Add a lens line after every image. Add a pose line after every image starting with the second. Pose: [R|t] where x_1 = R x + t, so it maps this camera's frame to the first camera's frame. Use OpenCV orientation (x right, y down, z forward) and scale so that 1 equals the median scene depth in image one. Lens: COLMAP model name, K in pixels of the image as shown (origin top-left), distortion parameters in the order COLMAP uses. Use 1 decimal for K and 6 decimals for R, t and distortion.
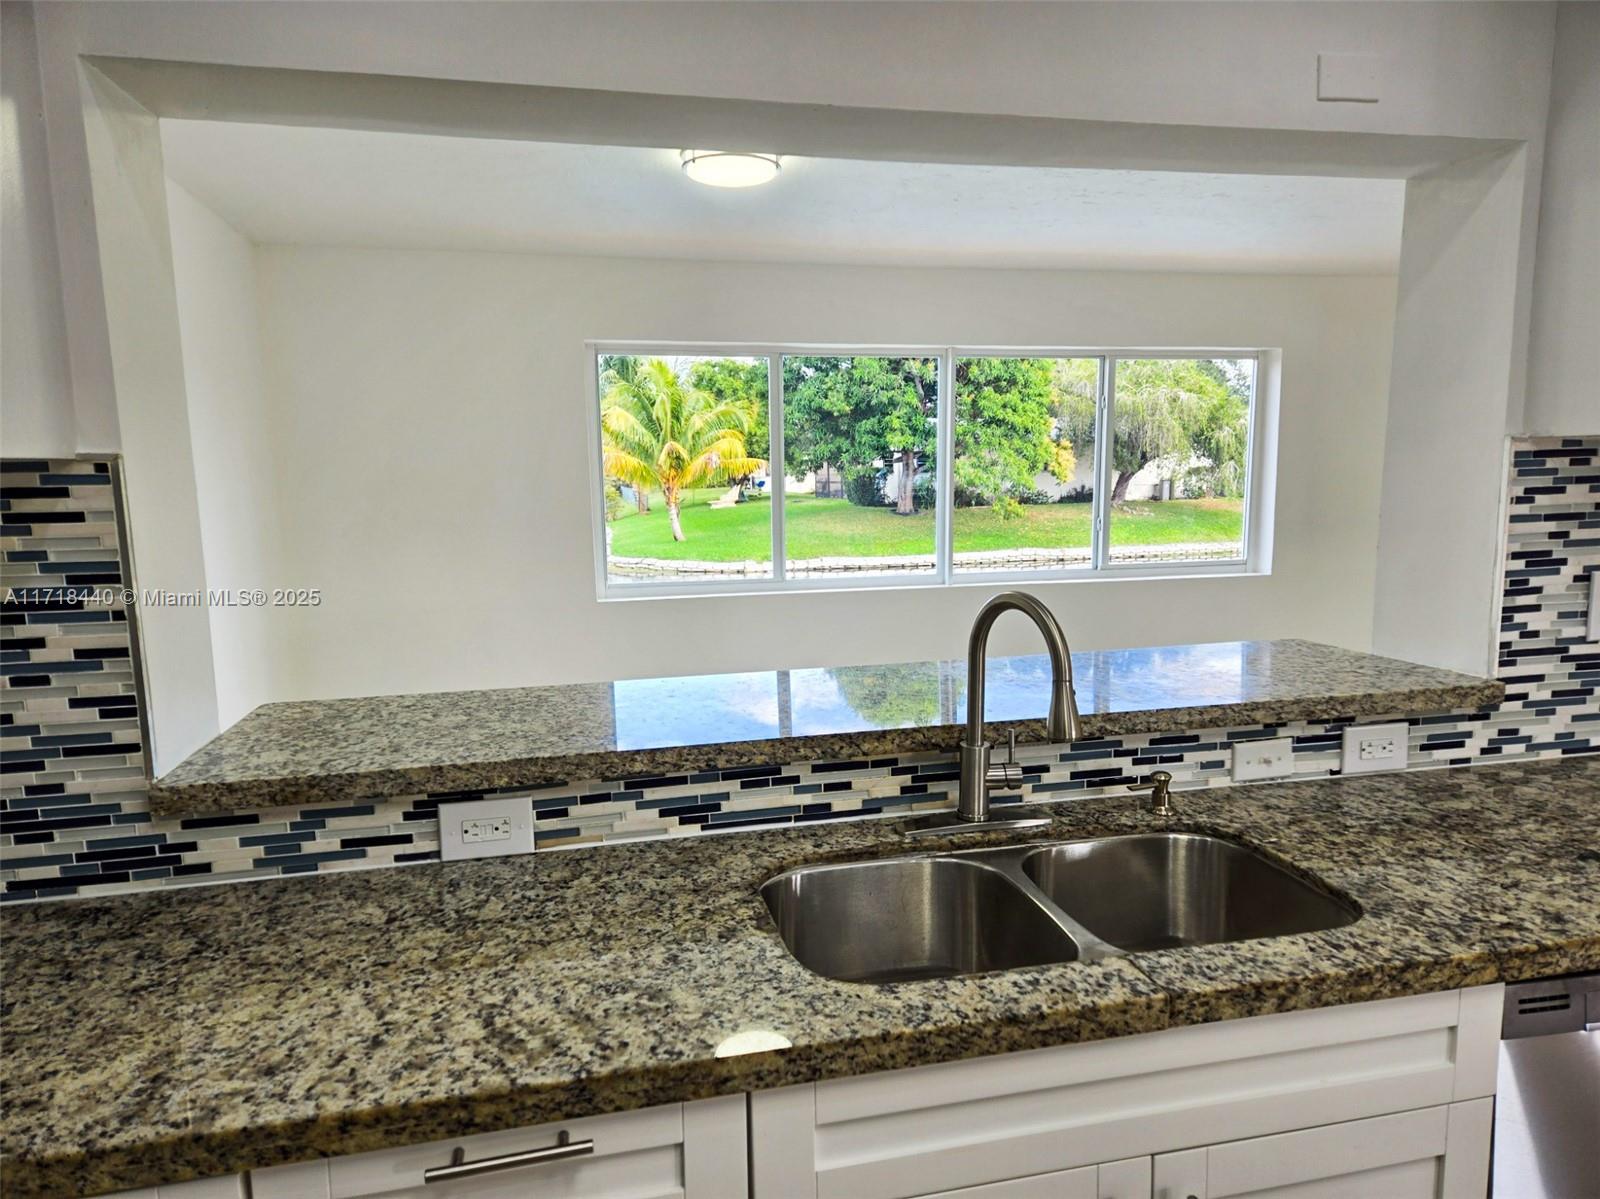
lens RADIAL K [[1065.9, 0, 800.0], [0, 1065.9, 599.5], [0, 0, 1]] dist [0.033141, -0.000601]
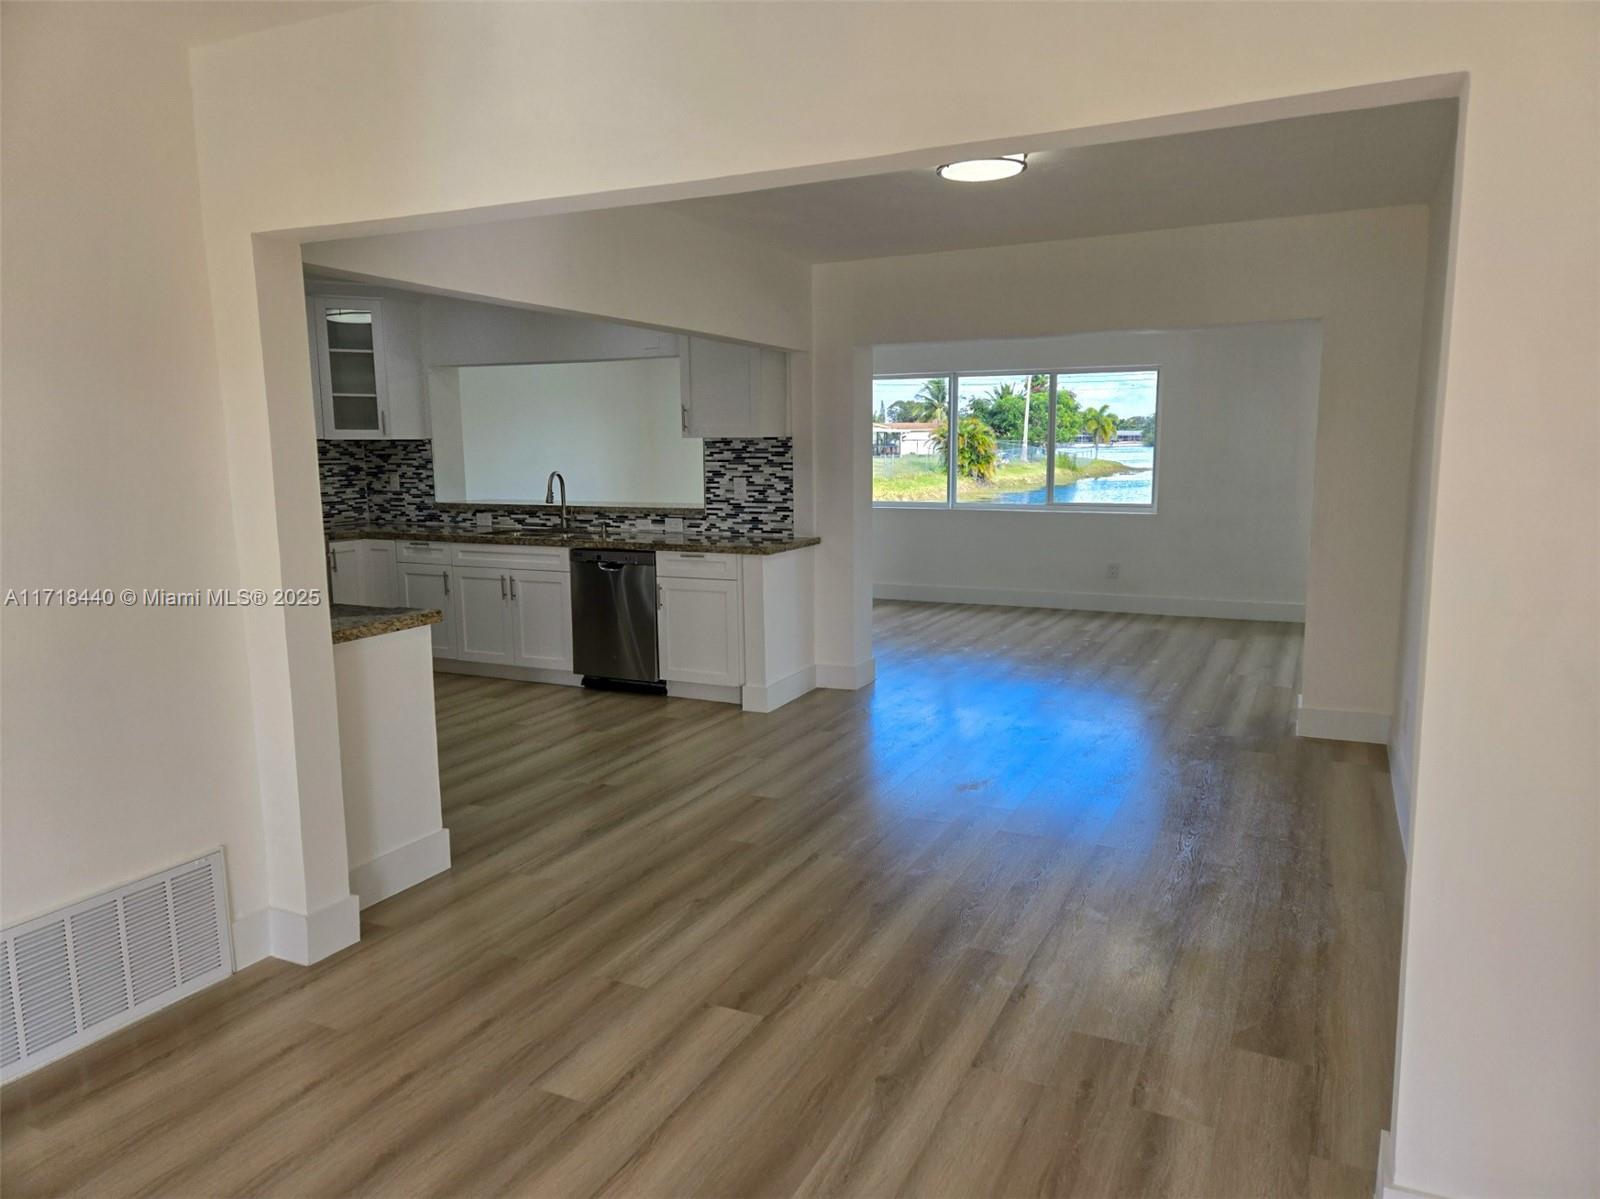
lens RADIAL K [[1065.9, 0, 800.0], [0, 1065.9, 599.5], [0, 0, 1]] dist [0.033141, -0.000601]
pose [[0.781900, 0.103227, -0.614798, 3.129774], [-0.084433, 0.994644, 0.059622, 0.141936], [0.617660, 0.005291, 0.786428, -1.538746]]
